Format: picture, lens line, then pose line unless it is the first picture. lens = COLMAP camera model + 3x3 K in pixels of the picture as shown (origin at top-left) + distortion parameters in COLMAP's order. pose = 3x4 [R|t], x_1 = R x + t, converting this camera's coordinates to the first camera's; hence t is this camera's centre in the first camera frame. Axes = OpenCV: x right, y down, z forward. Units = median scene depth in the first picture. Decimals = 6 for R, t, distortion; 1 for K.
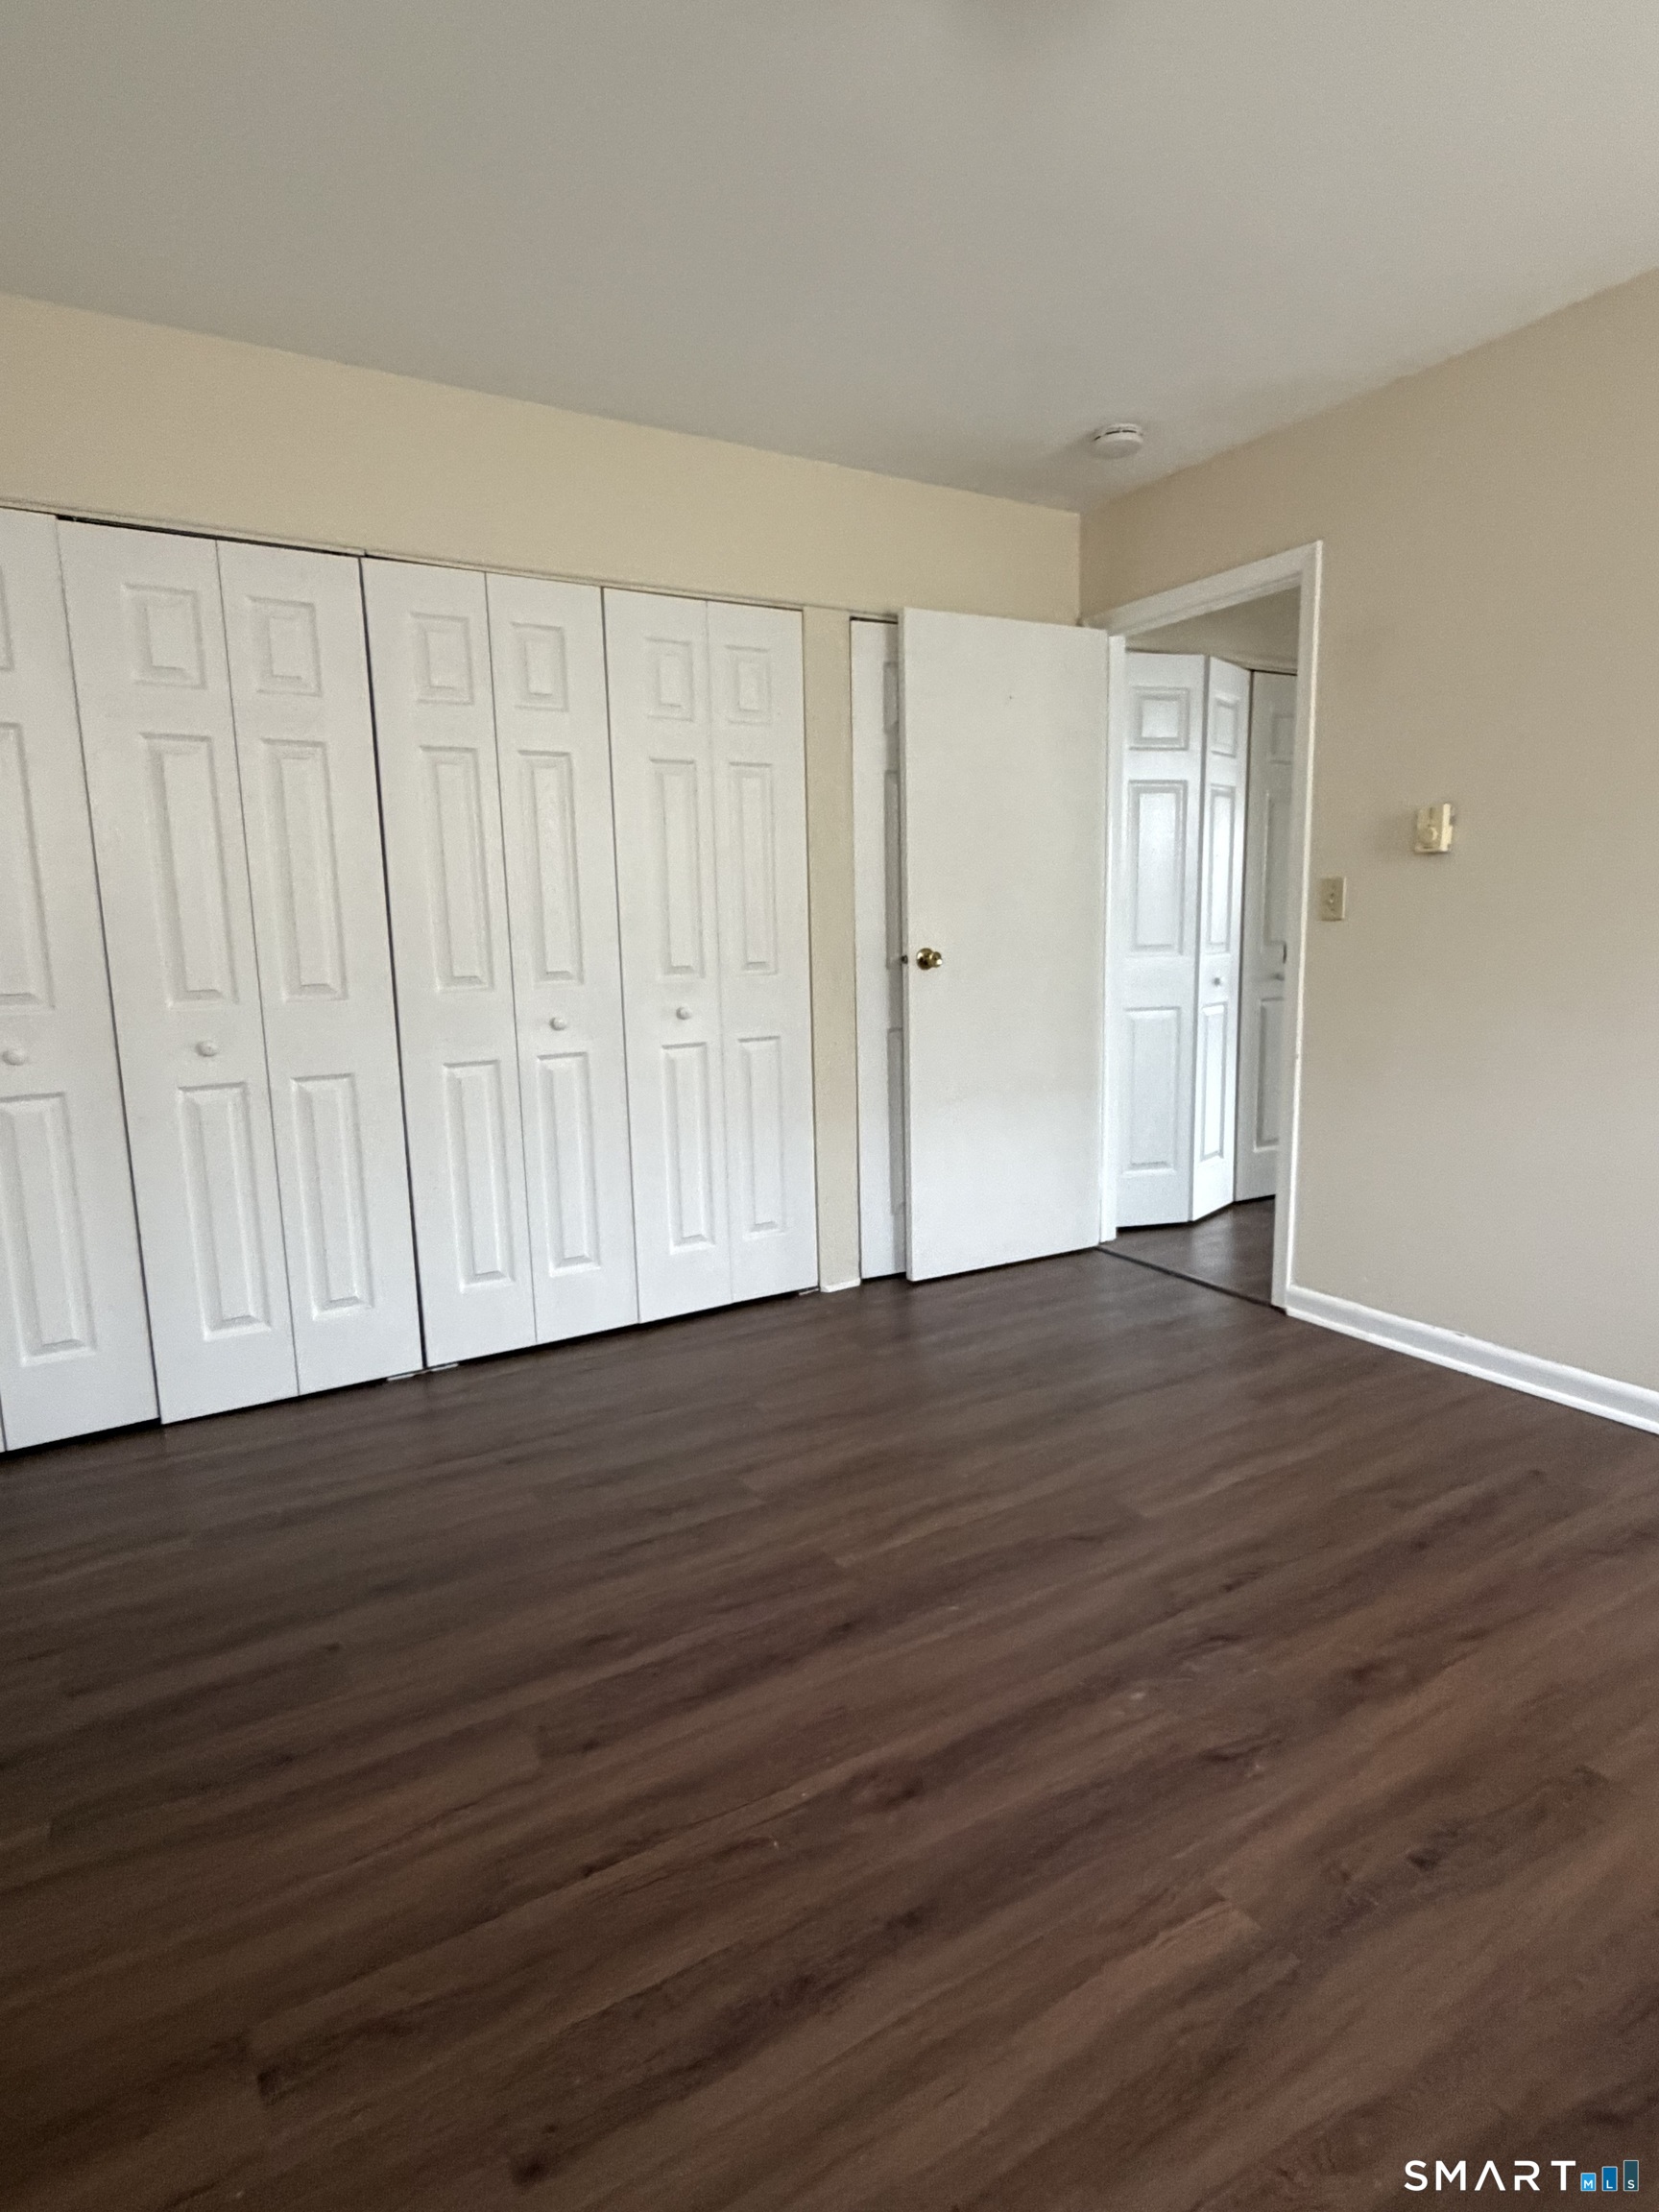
lens RADIAL K [[1190.9, 0, 829.5], [0, 1190.9, 1106.0], [0, 0, 1]] dist [0.004268, 0.000521]
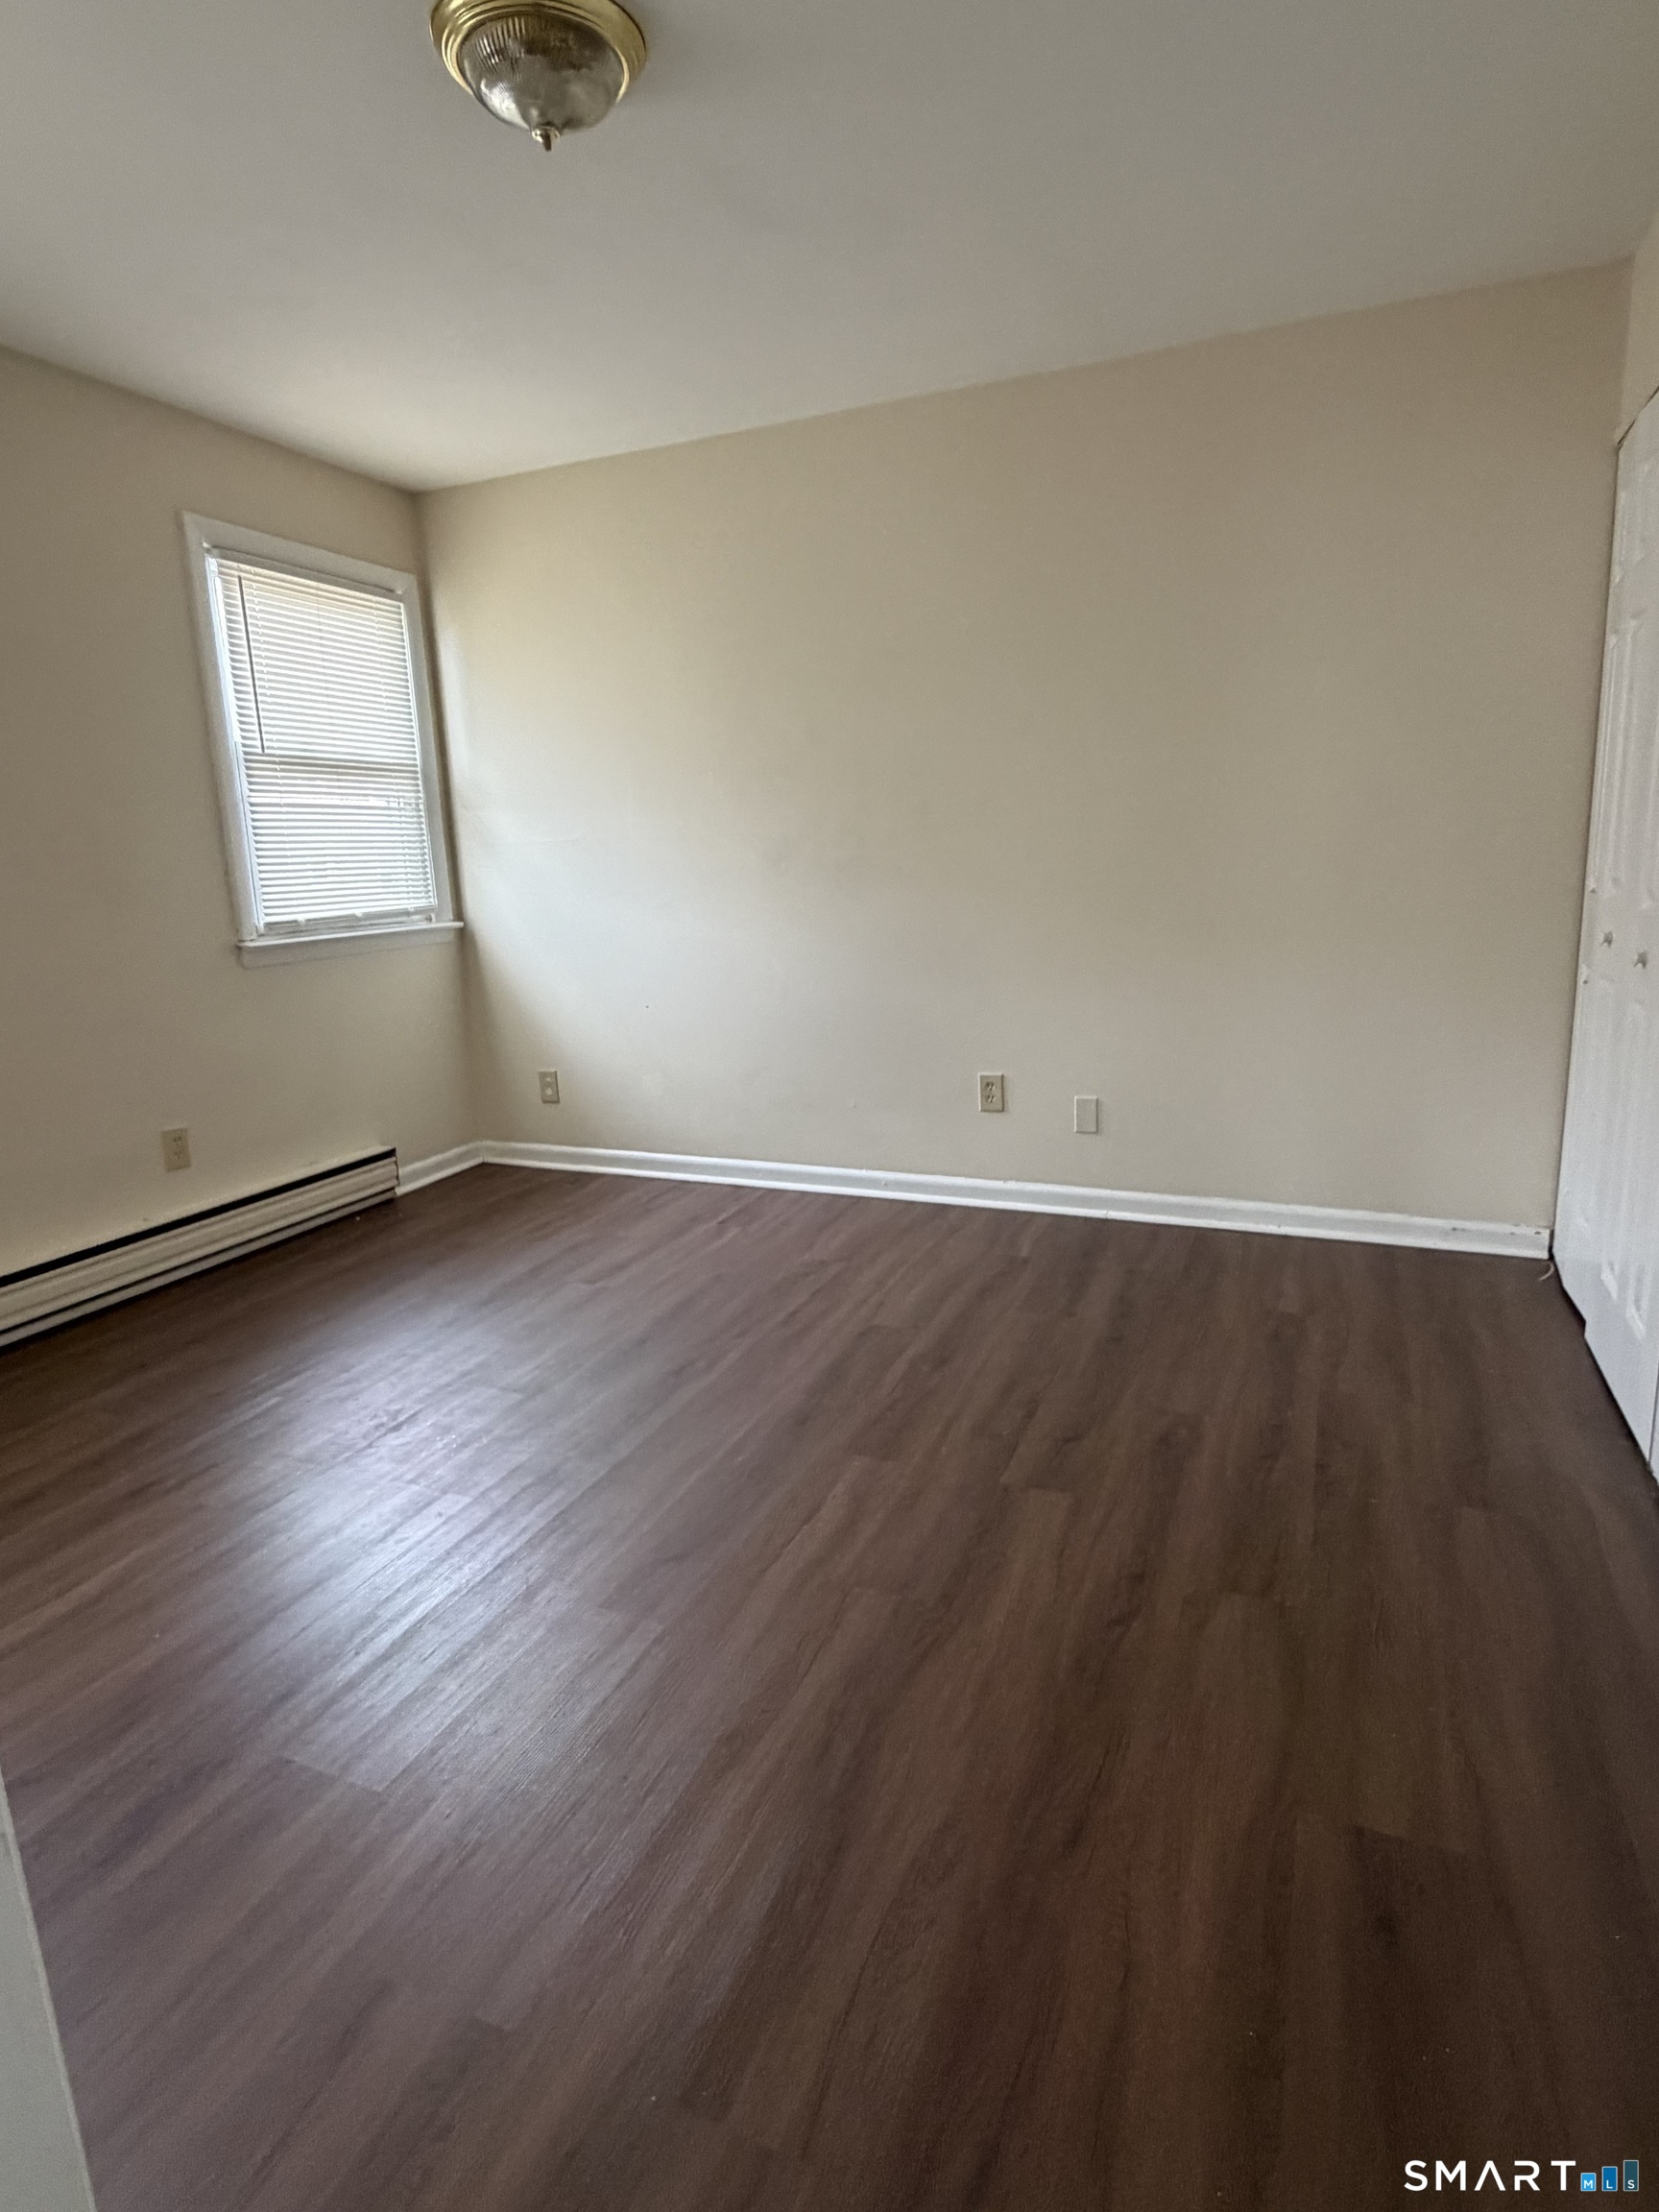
lens RADIAL K [[1190.9, 0, 829.5], [0, 1190.9, 1106.0], [0, 0, 1]] dist [0.004268, 0.000521]
pose [[-0.815320, 0.168201, -0.554042, 0.575516], [-0.040283, 0.938079, 0.344070, -0.278843], [0.577608, 0.302845, -0.758059, 1.721218]]
